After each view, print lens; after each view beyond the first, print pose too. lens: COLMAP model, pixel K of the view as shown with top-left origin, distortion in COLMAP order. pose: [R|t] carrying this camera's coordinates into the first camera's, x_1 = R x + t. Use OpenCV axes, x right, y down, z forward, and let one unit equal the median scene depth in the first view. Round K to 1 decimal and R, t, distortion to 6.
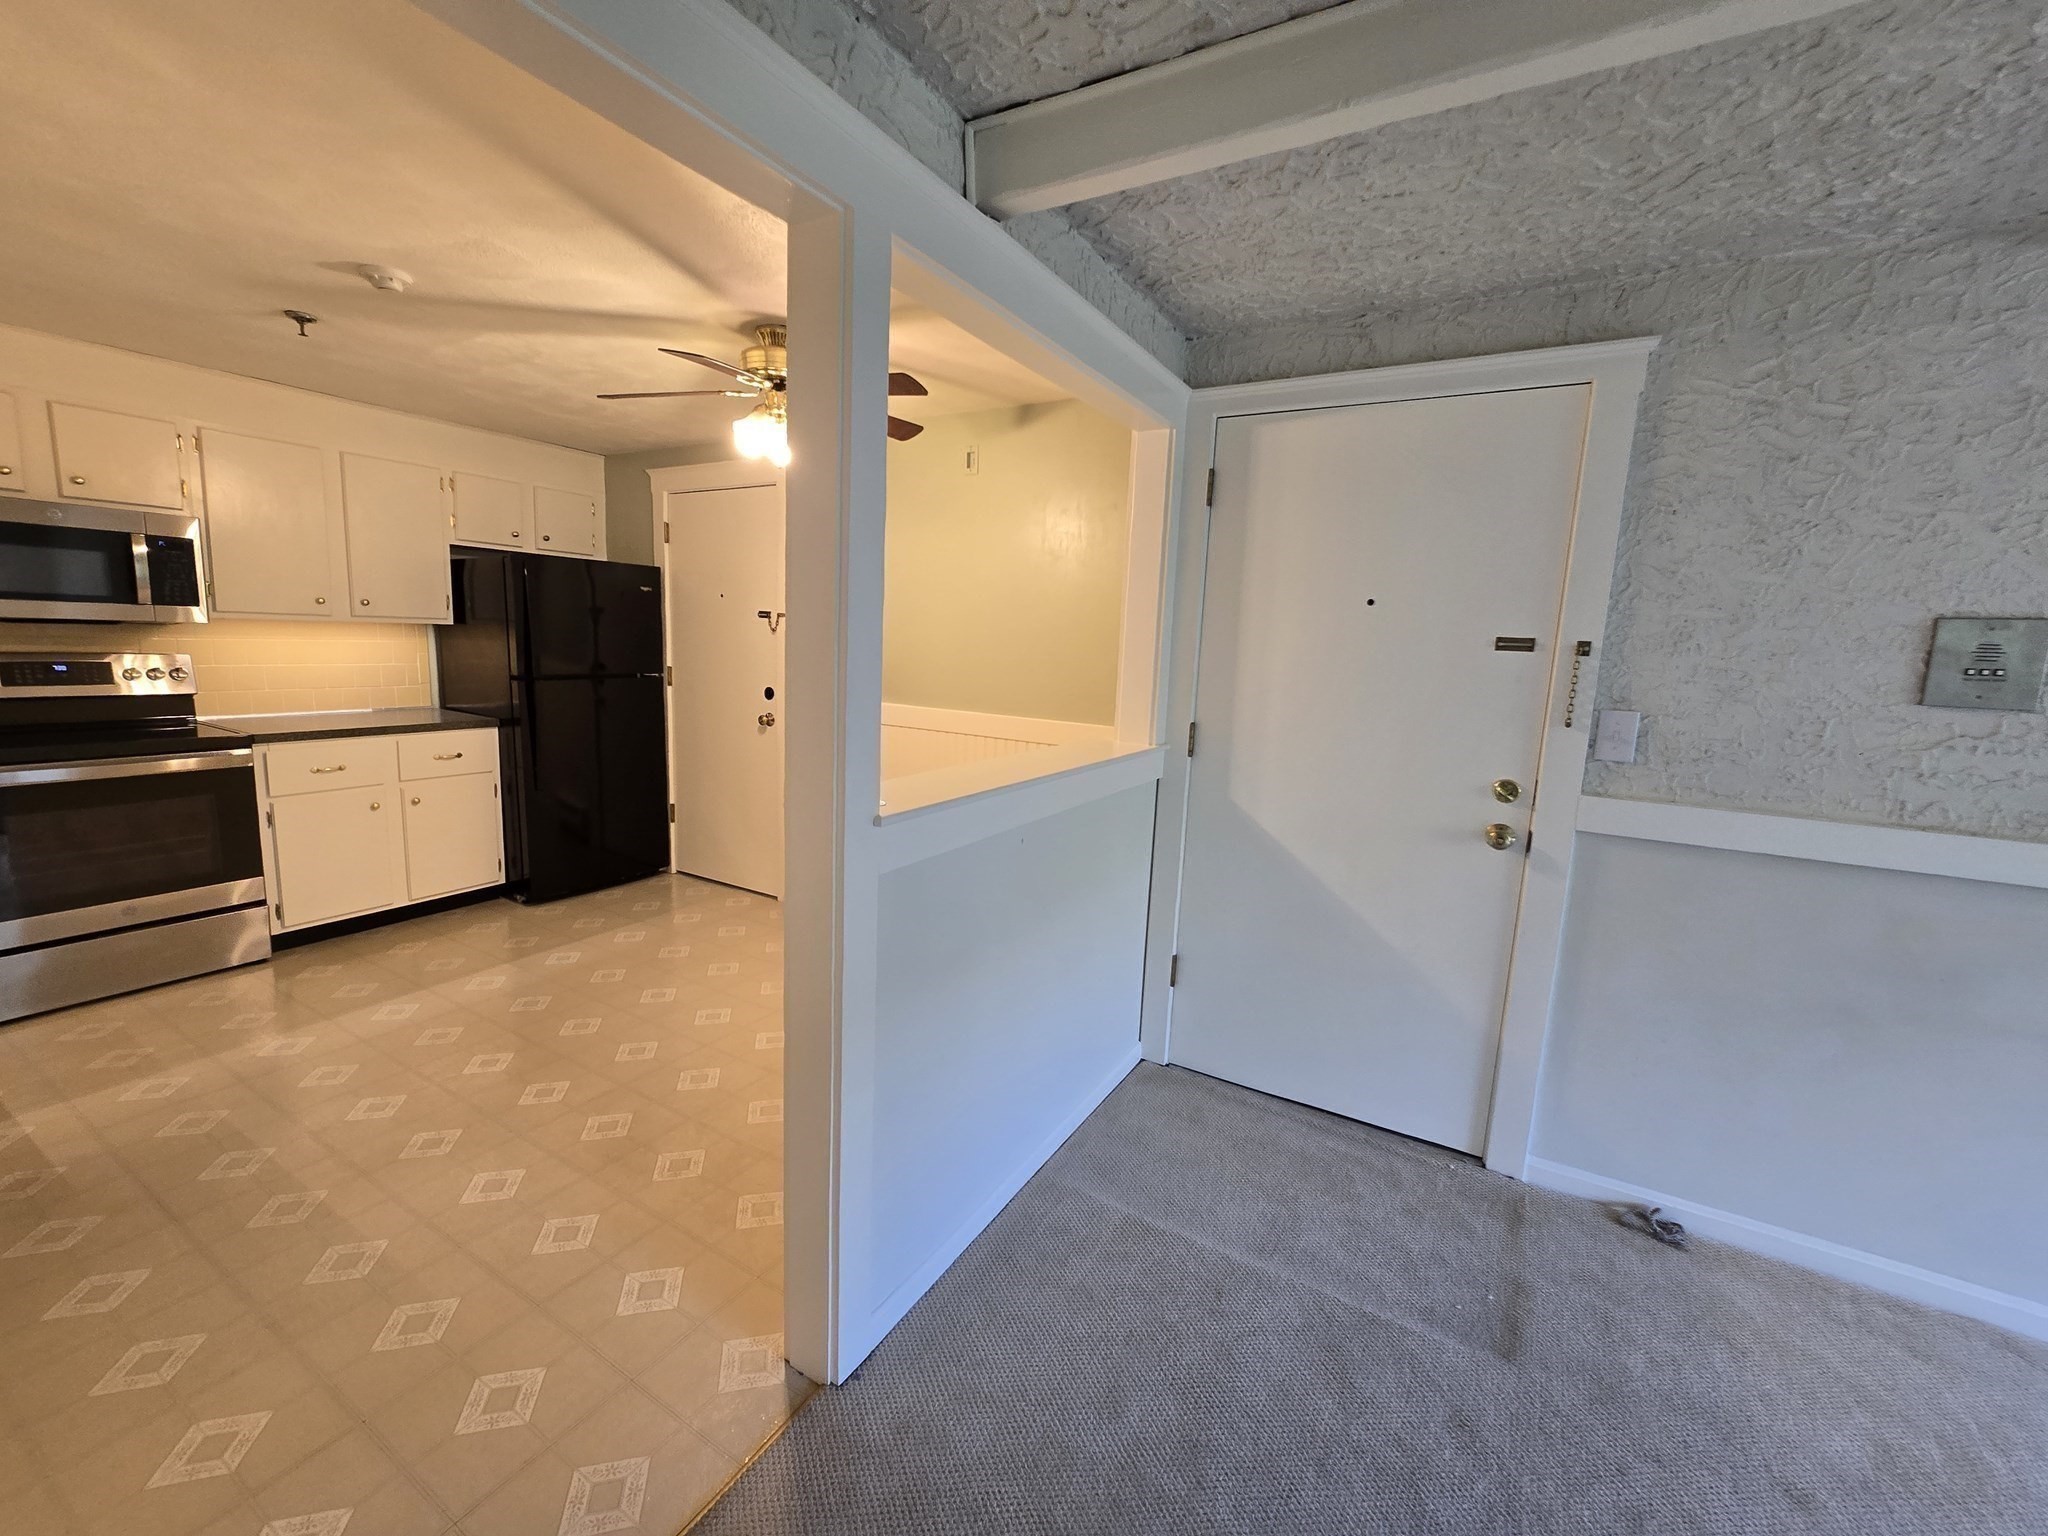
lens RADIAL K [[836.6, 0, 1008.0], [0, 836.6, 763.9], [0, 0, 1]] dist [-0.009664, 0.003122]
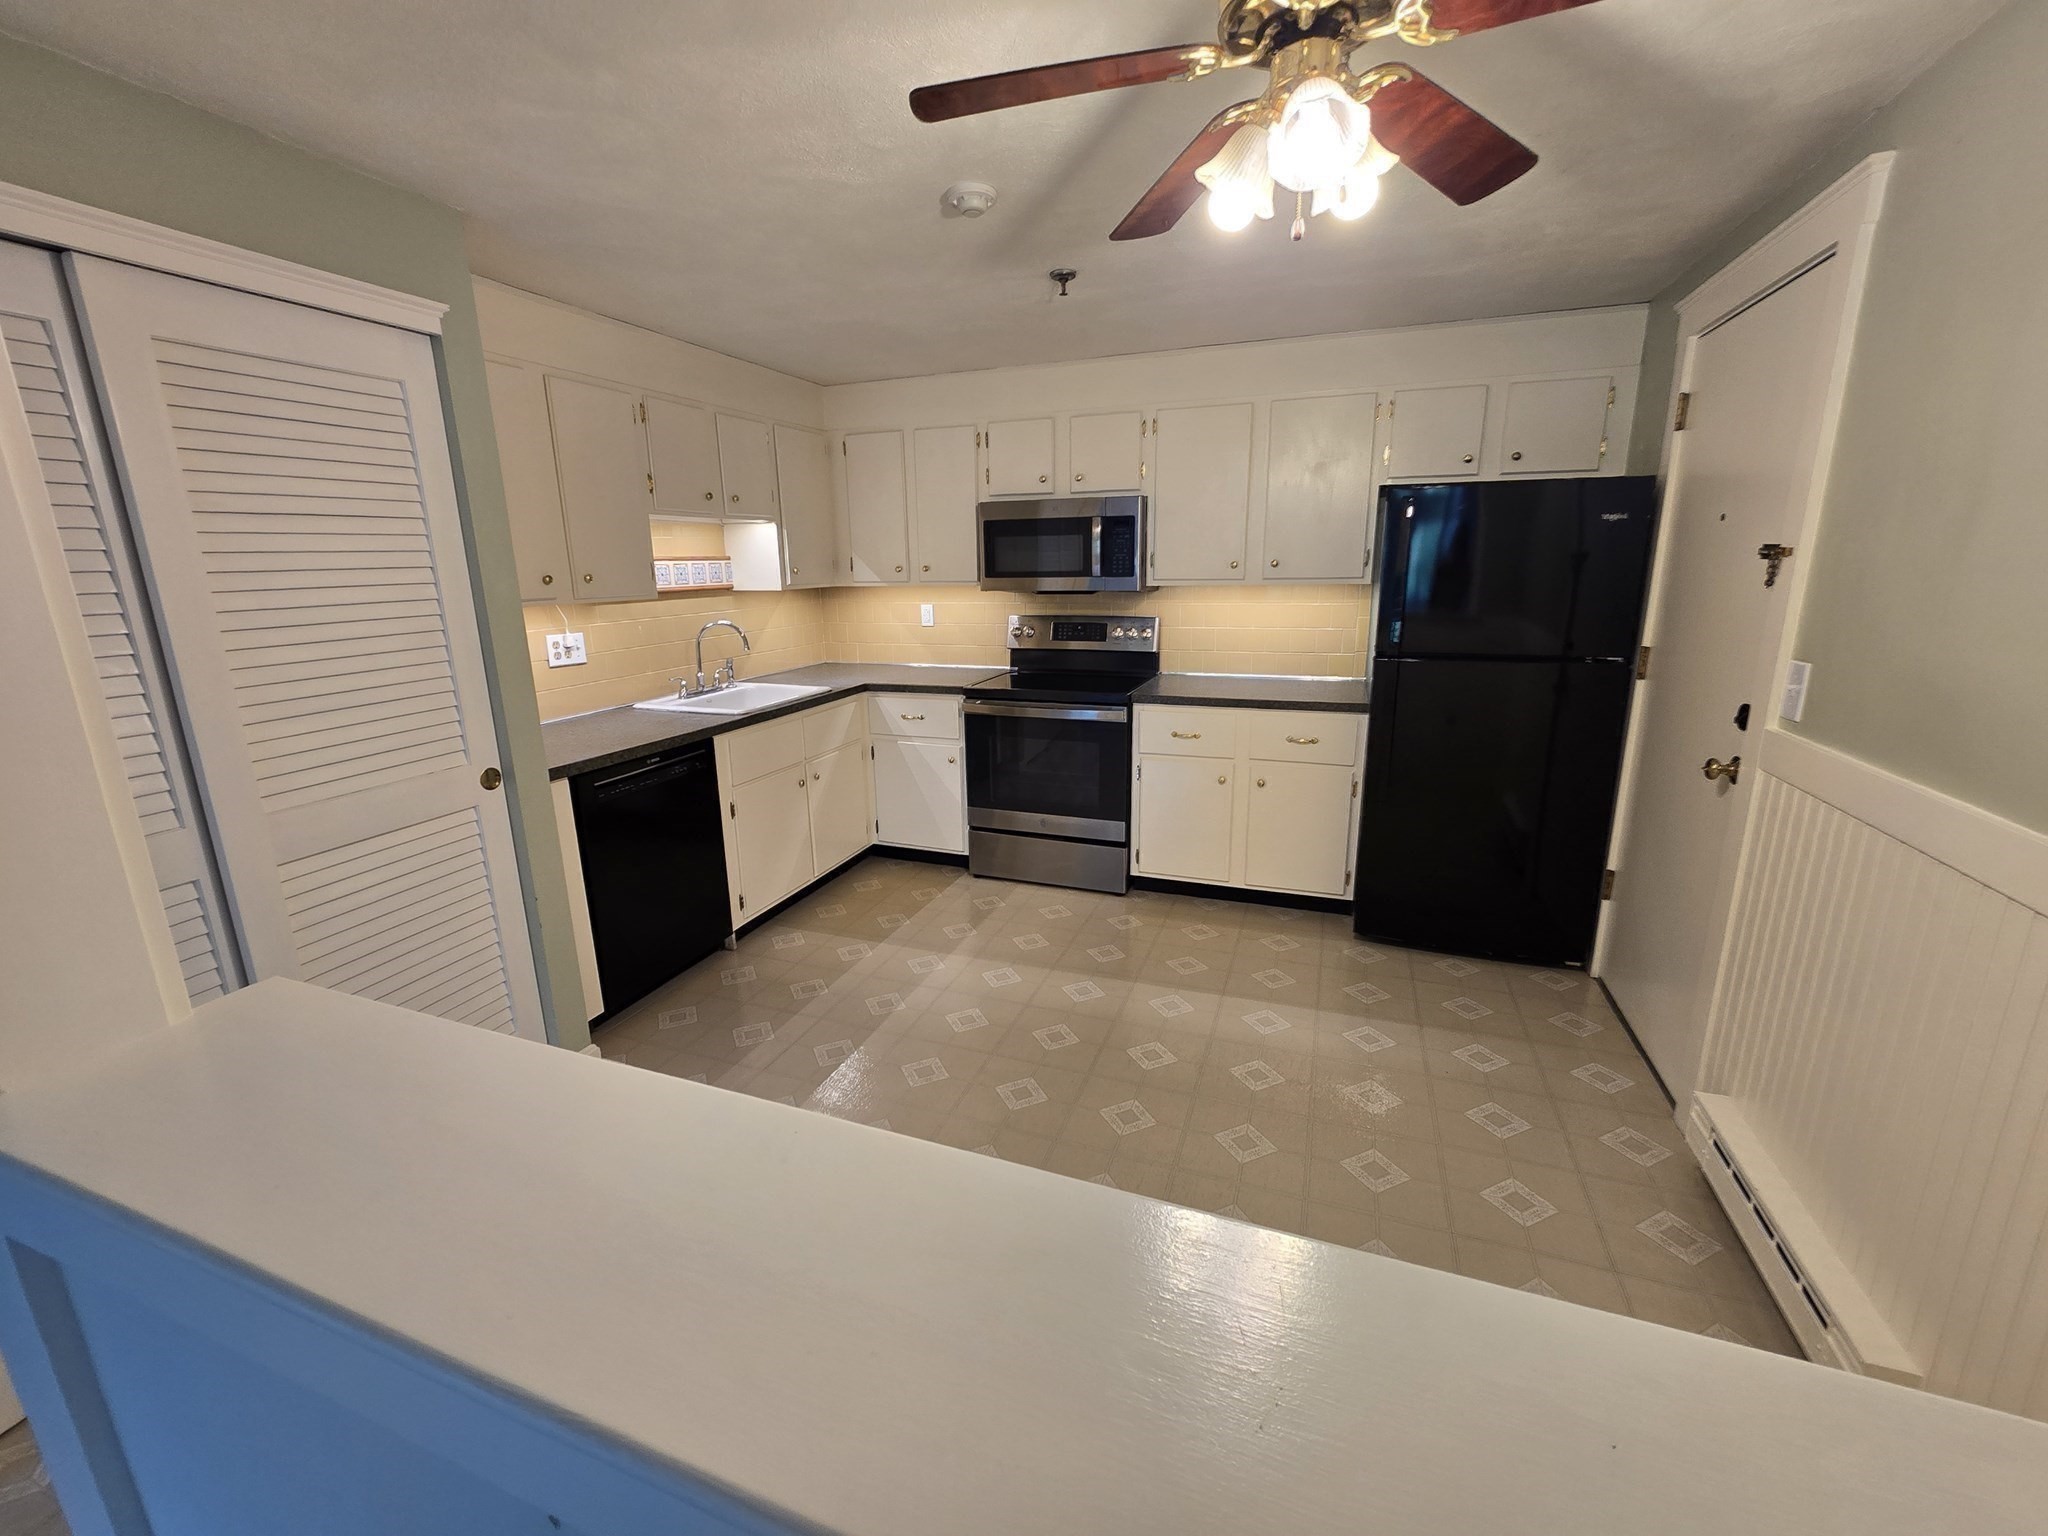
lens RADIAL K [[836.6, 0, 1008.0], [0, 836.6, 763.9], [0, 0, 1]] dist [-0.009664, 0.003122]
pose [[0.173263, 0.190050, -0.966365, 0.210207], [-0.123367, 0.977665, 0.170153, -0.167112], [0.977118, 0.089736, 0.192839, 0.944205]]
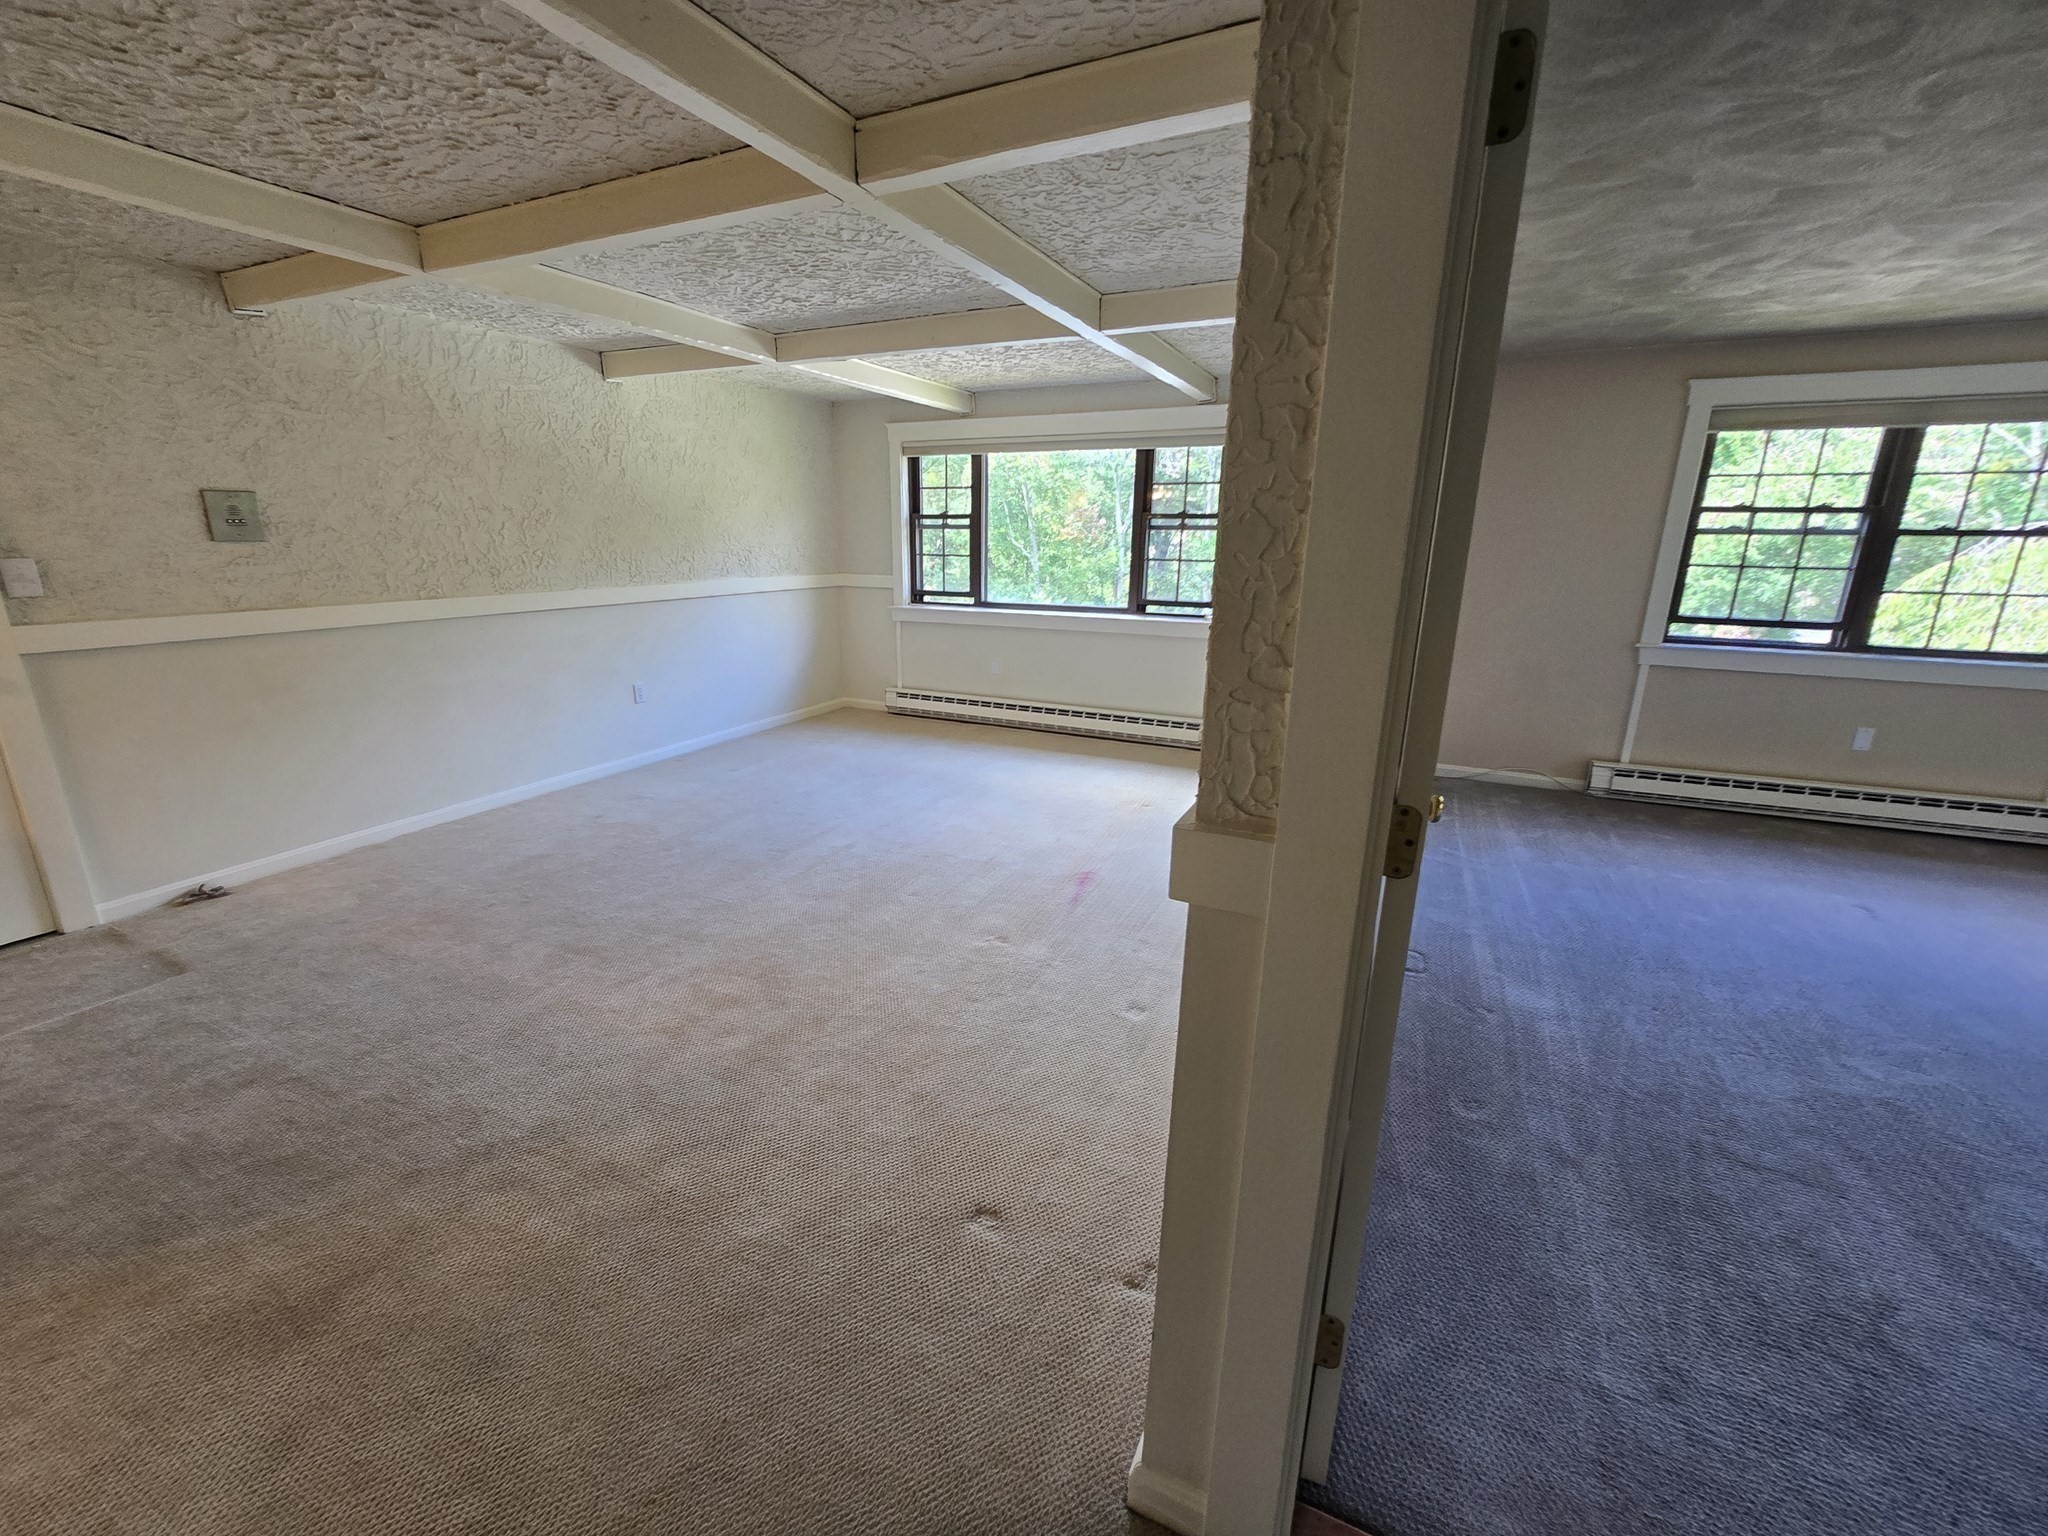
lens RADIAL K [[836.6, 0, 1008.0], [0, 836.6, 763.9], [0, 0, 1]] dist [-0.009664, 0.003122]
pose [[-0.085820, -0.305341, 0.948368, -0.714821], [0.133224, 0.939814, 0.314643, 0.035813], [-0.987363, 0.153348, -0.039977, -0.434255]]
